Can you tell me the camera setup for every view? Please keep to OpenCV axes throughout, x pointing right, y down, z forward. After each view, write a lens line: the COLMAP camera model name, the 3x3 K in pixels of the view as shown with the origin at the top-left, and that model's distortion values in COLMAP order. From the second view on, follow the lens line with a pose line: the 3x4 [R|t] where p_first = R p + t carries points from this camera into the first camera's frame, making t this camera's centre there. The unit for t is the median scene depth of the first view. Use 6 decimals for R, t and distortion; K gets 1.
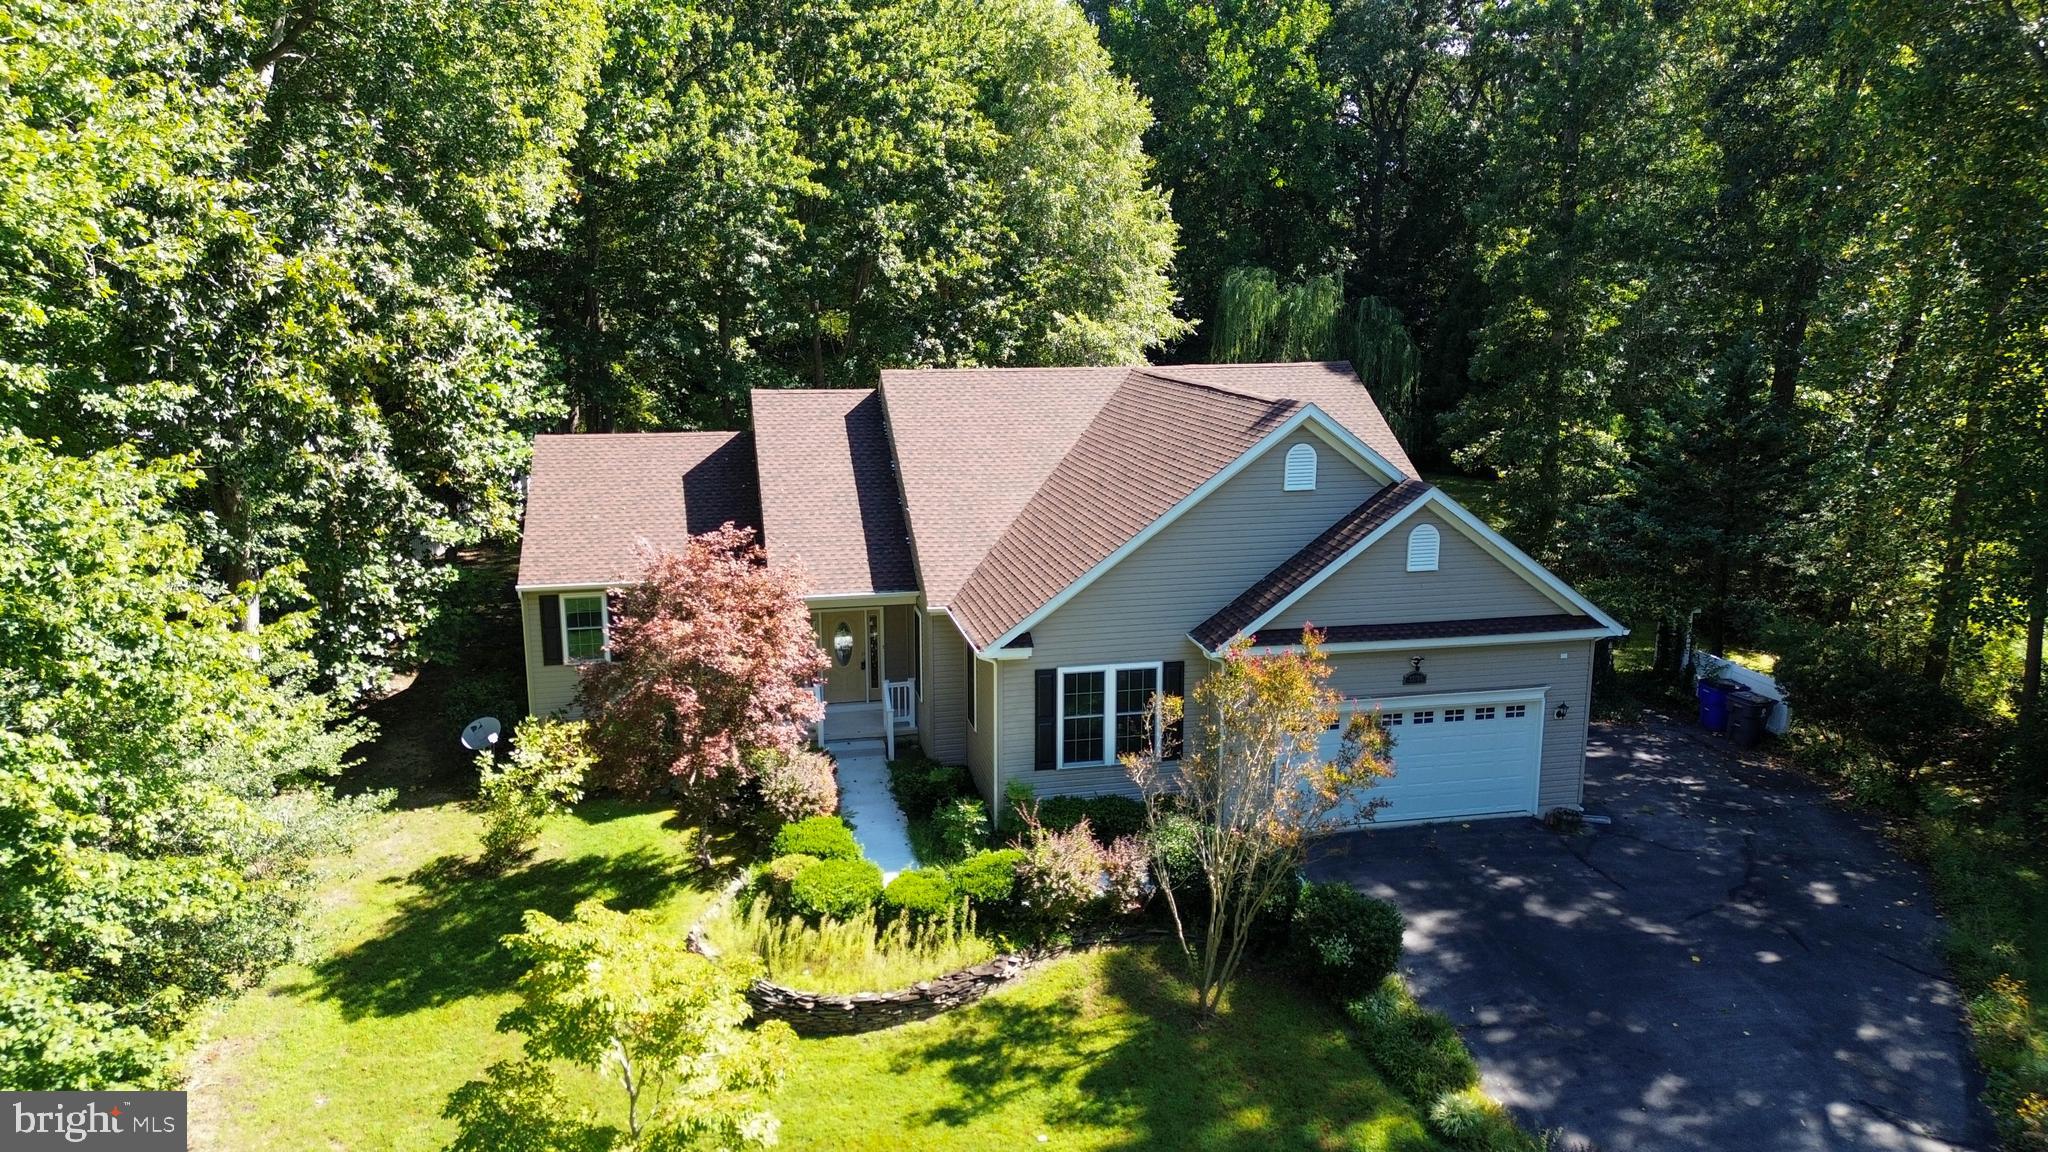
lens RADIAL K [[1442.1, 0, 1024.0], [0, 1442.1, 576.0], [0, 0, 1]] dist [0.087495, -0.098160]
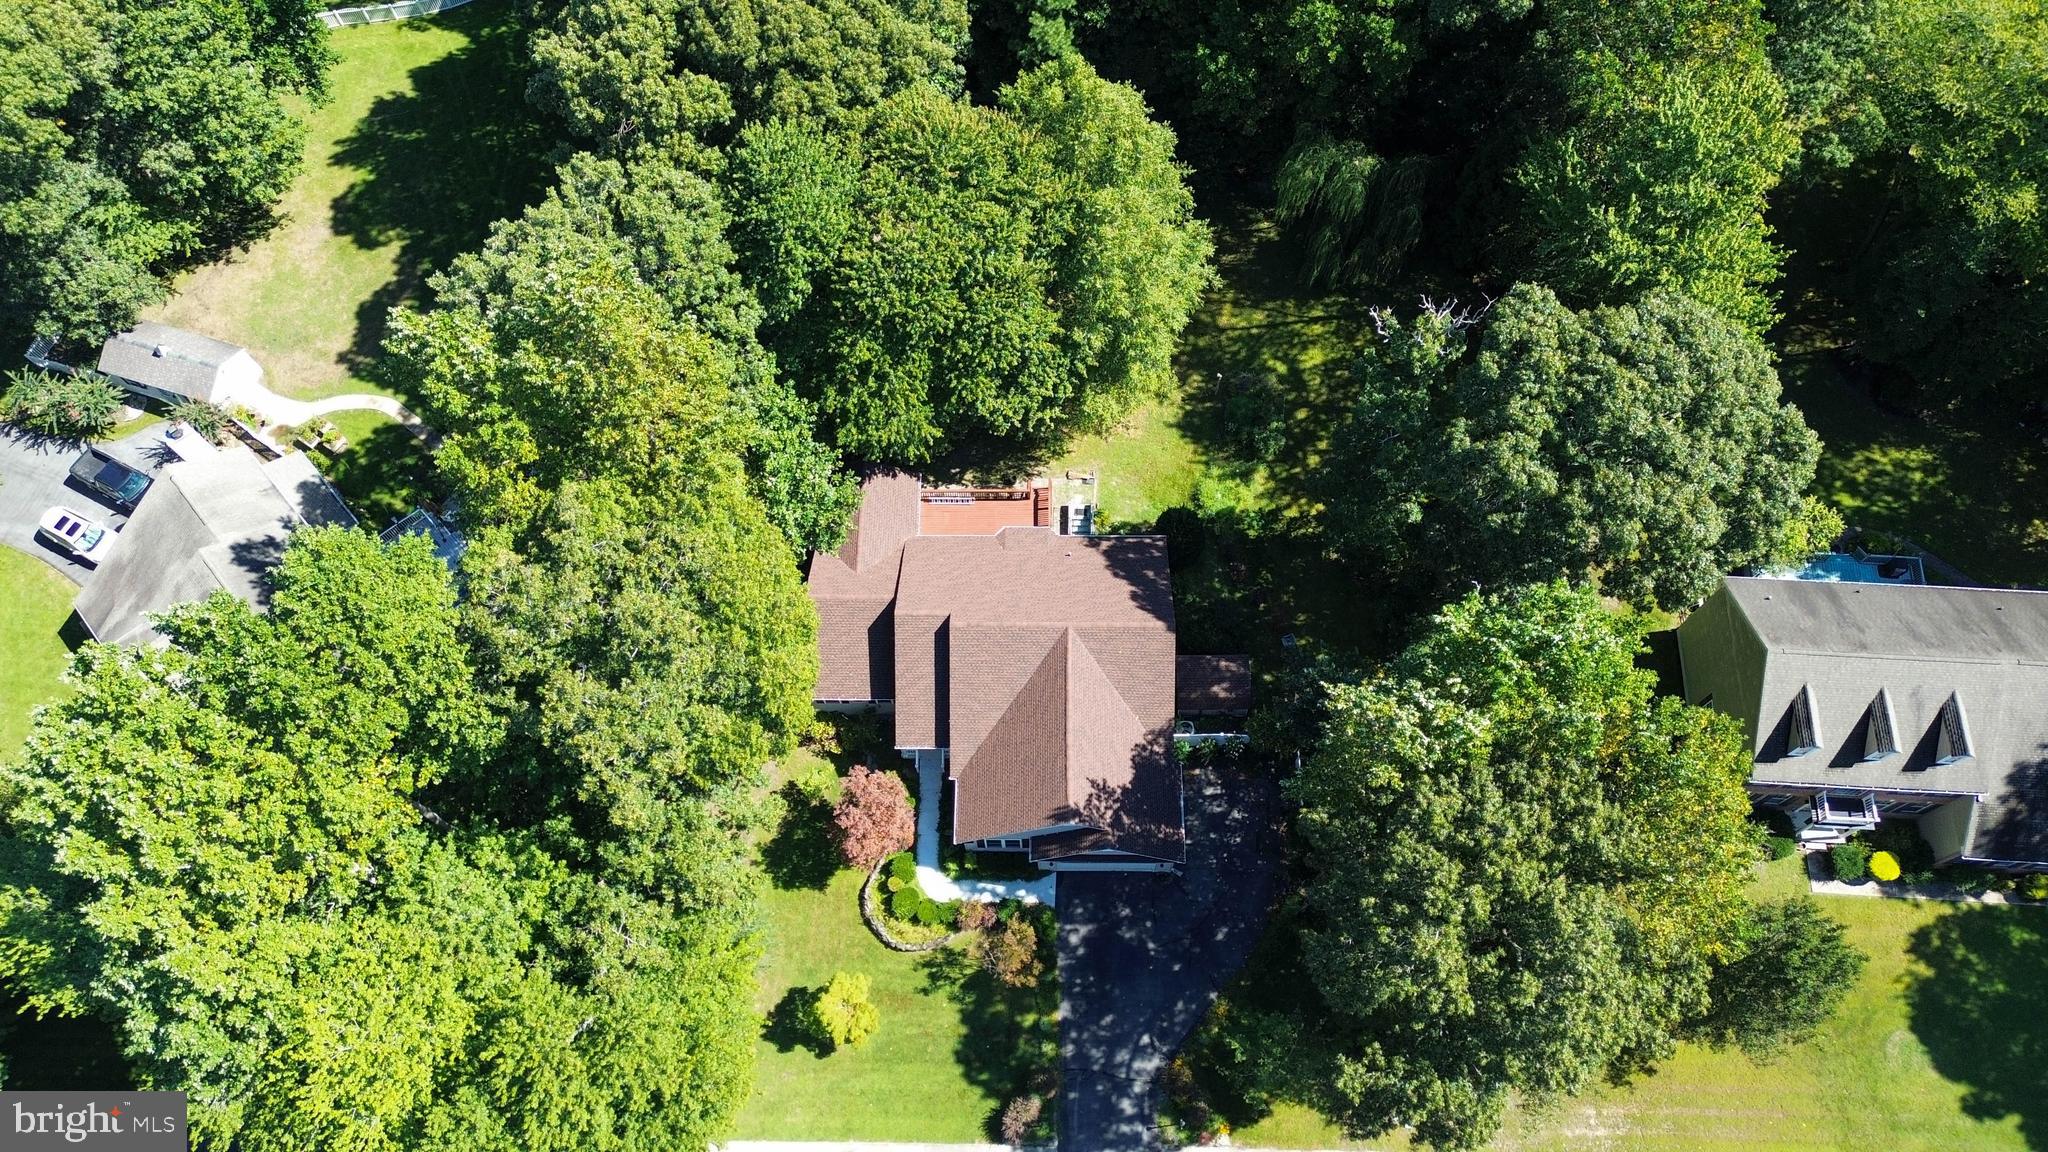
lens RADIAL K [[1442.1, 0, 1024.0], [0, 1442.1, 576.0], [0, 0, 1]] dist [0.087495, -0.098160]
pose [[0.974865, 0.189337, -0.117433, 0.440198], [-0.020122, 0.599751, 0.799933, -3.307628], [0.221887, -0.777464, 0.588486, -0.377985]]
